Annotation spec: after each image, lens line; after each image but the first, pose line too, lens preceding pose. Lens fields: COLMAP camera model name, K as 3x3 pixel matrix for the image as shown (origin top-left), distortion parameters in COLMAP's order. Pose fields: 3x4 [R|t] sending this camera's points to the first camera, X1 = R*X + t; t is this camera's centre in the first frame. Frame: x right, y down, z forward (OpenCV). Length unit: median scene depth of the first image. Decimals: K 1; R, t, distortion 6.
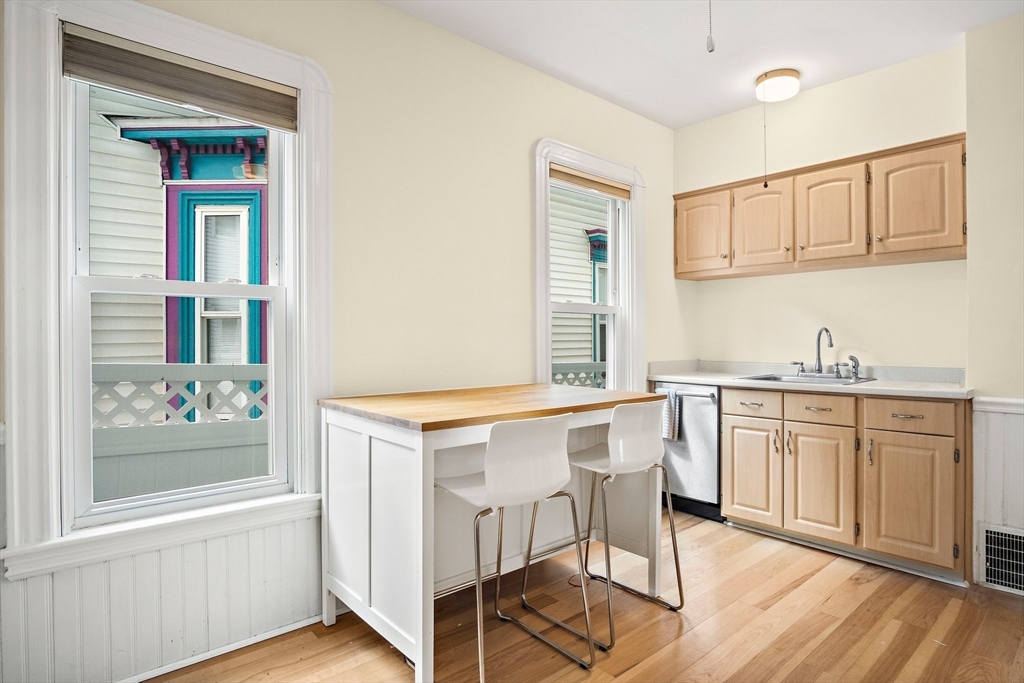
lens RADIAL K [[552.6, 0, 508.9], [0, 552.6, 350.3], [0, 0, 1]] dist [-0.031858, 0.008784]
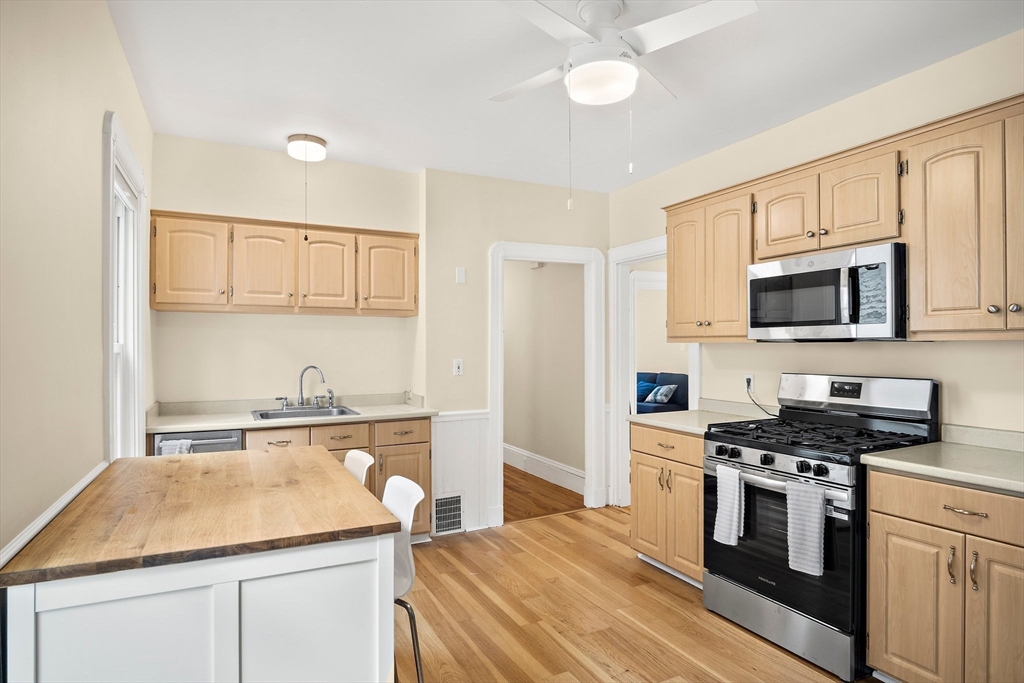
lens RADIAL K [[552.6, 0, 538.7], [0, 552.6, 356.3], [0, 0, 1]] dist [-0.031858, 0.008784]
pose [[0.223791, -0.007360, 0.974609, -0.475190], [0.024222, 0.999705, 0.001988, -0.056777], [-0.974336, 0.023162, 0.223903, 0.303143]]
